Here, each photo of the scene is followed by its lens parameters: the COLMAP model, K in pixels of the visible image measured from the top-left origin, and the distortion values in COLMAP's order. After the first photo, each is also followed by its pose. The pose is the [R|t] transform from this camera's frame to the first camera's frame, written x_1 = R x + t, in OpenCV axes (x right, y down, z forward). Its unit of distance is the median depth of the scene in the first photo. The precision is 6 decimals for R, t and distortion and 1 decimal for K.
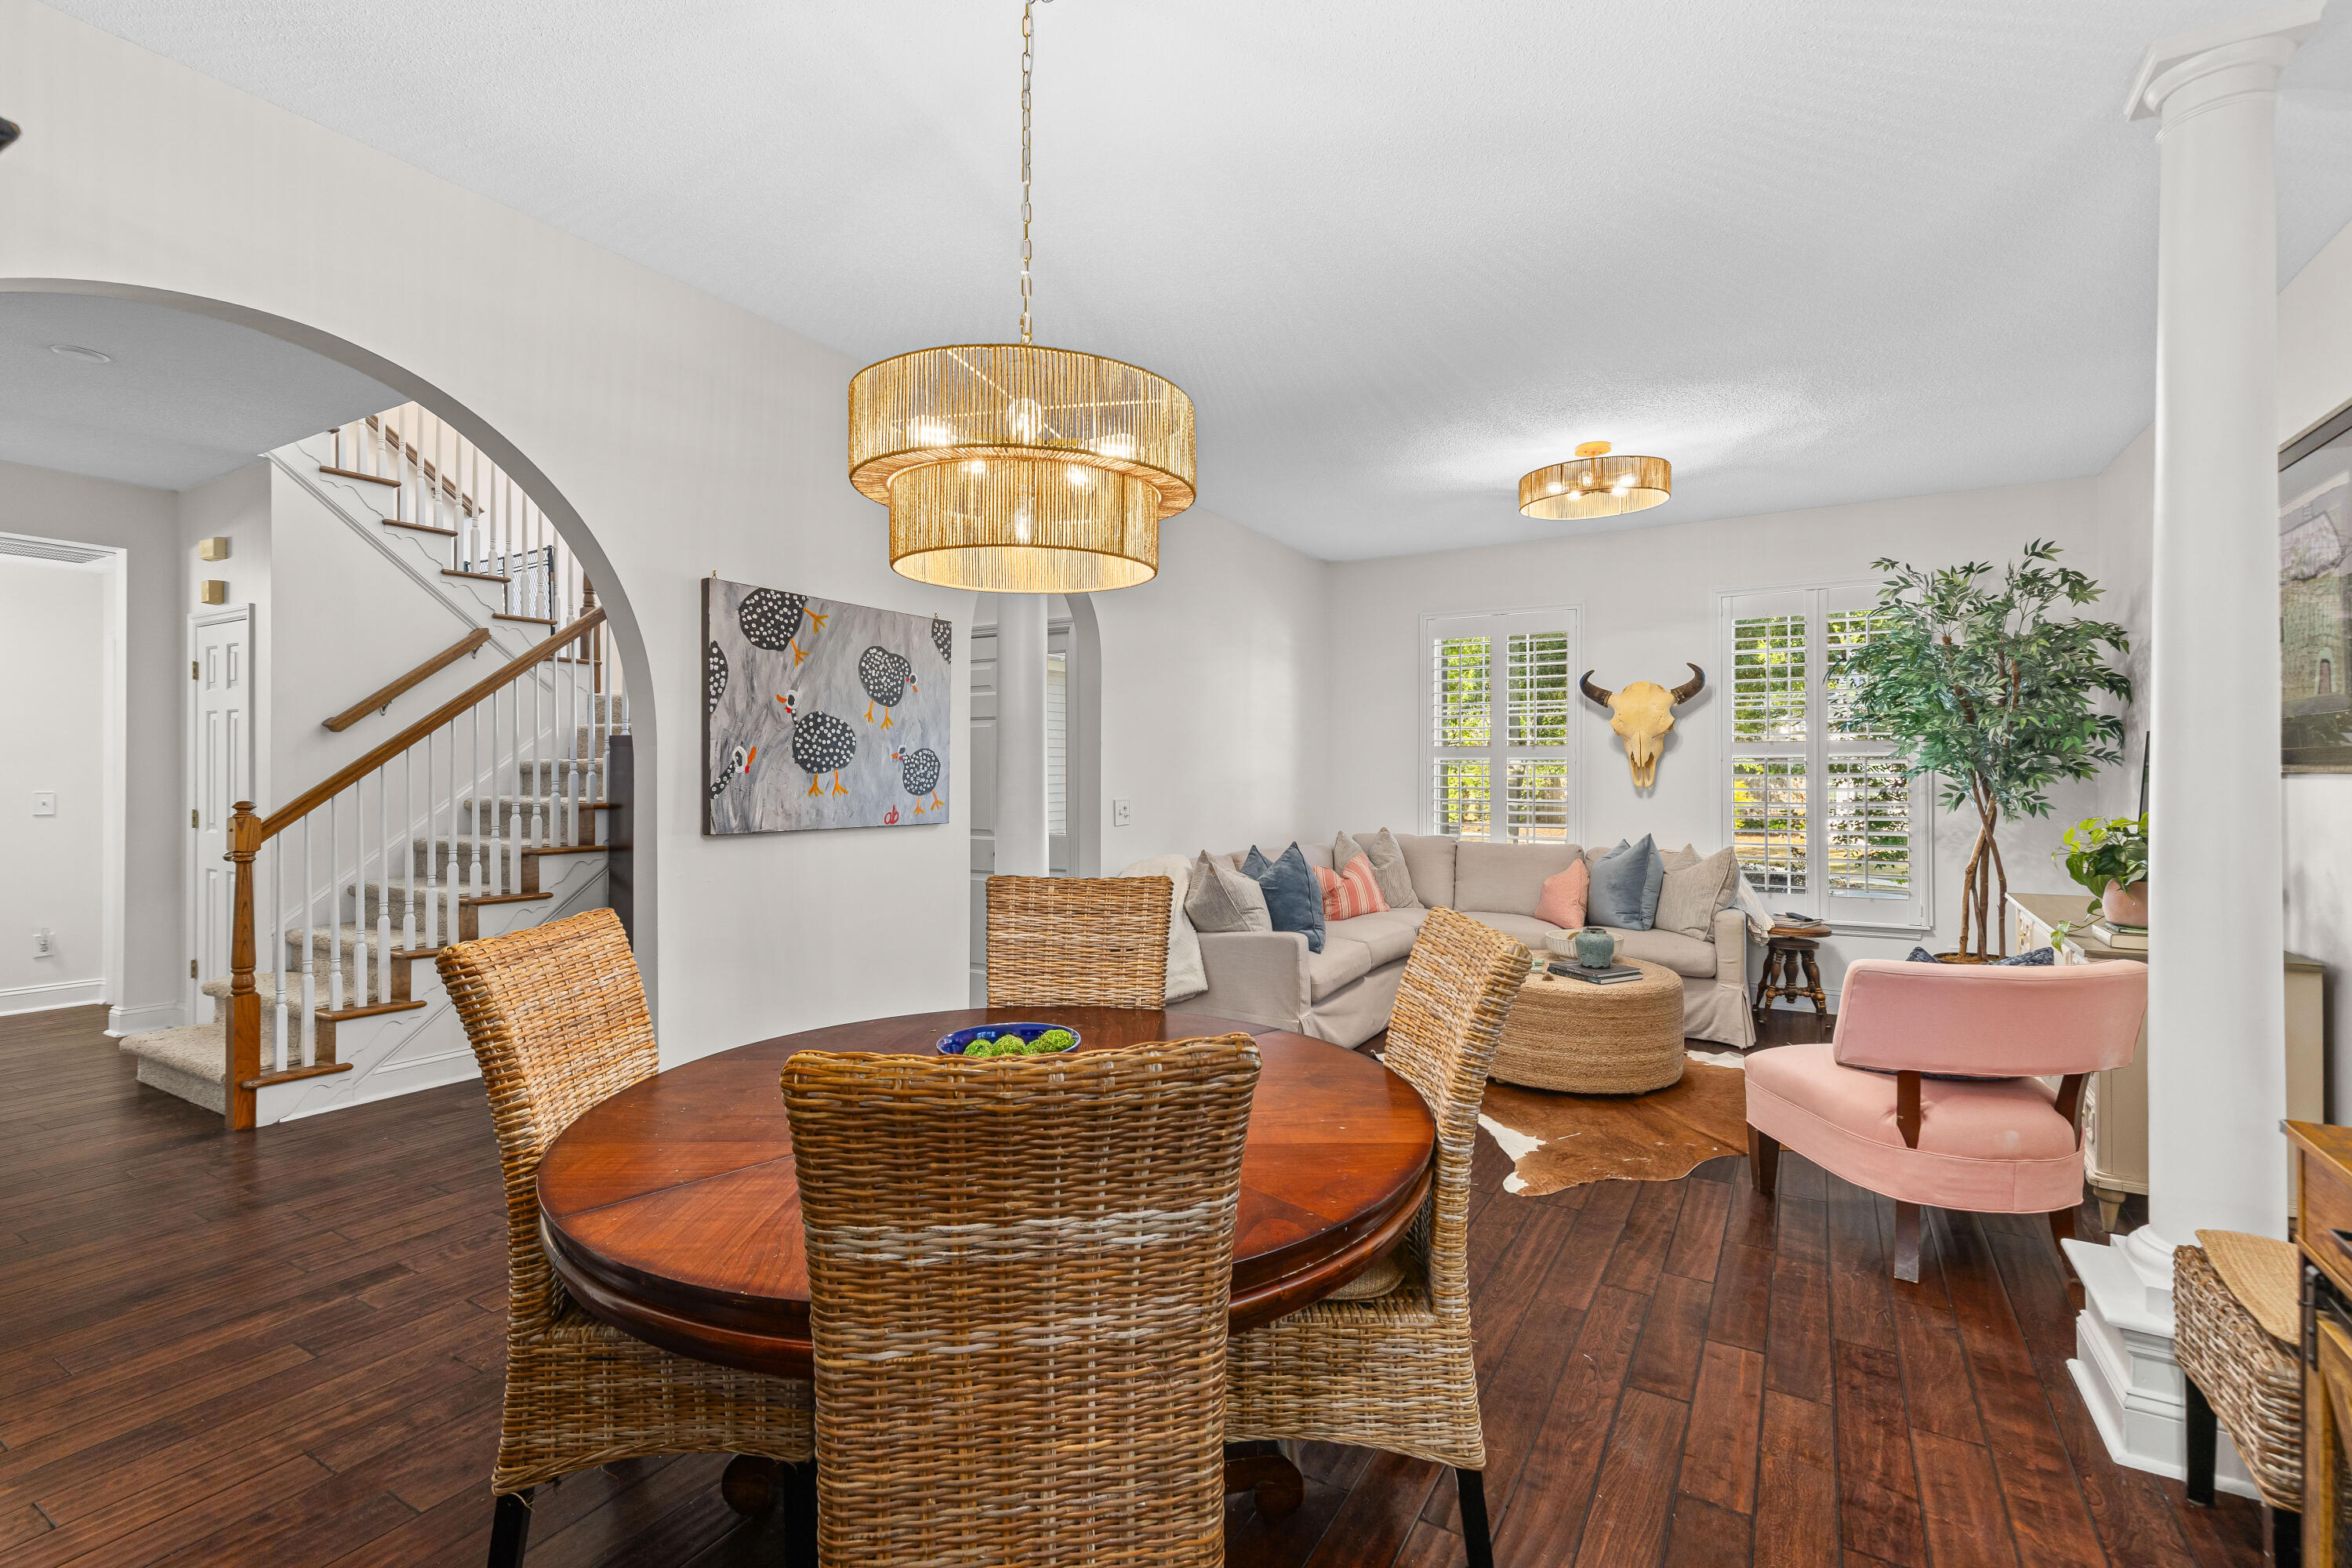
lens RADIAL K [[1054.1, 0, 1177.8], [0, 1054.1, 772.5], [0, 0, 1]] dist [0.004001, 0.000025]
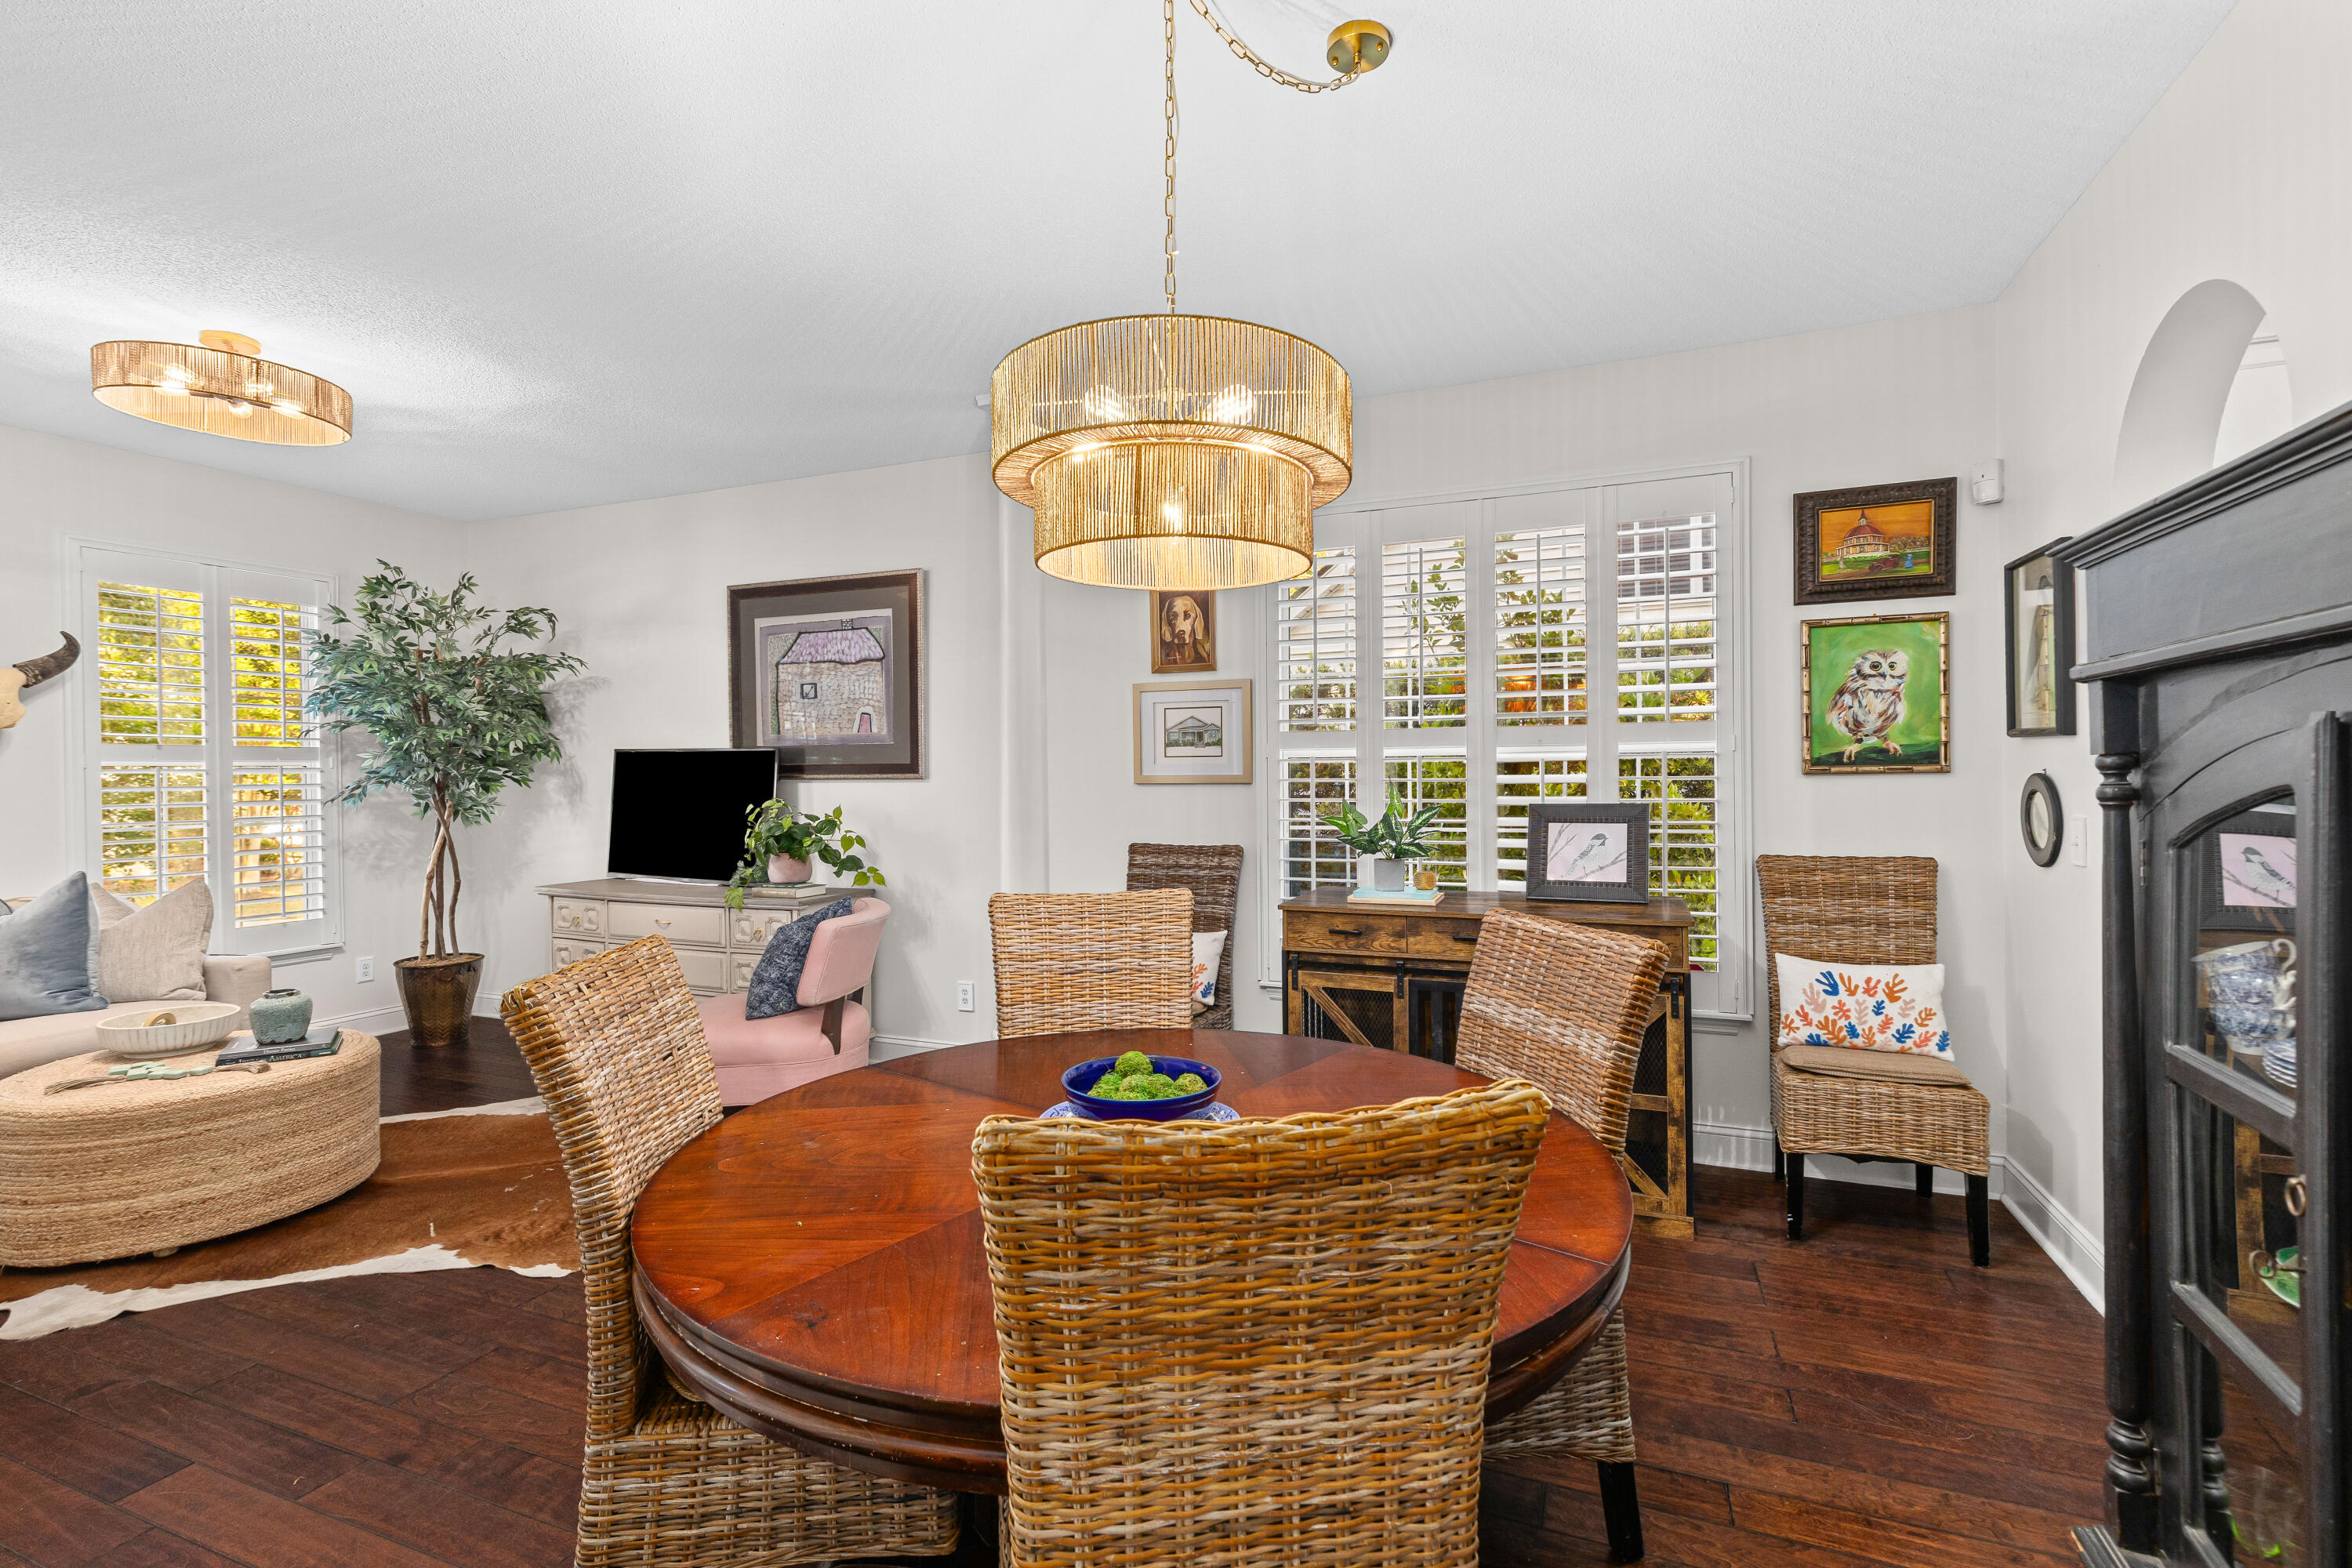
lens RADIAL K [[1054.1, 0, 1177.8], [0, 1054.1, 772.5], [0, 0, 1]] dist [0.004001, 0.000025]
pose [[-0.147038, 0.008437, 0.989095, -0.491893], [0.004645, 0.999958, -0.007839, 0.001184], [-0.989120, 0.003442, -0.147072, 0.518296]]
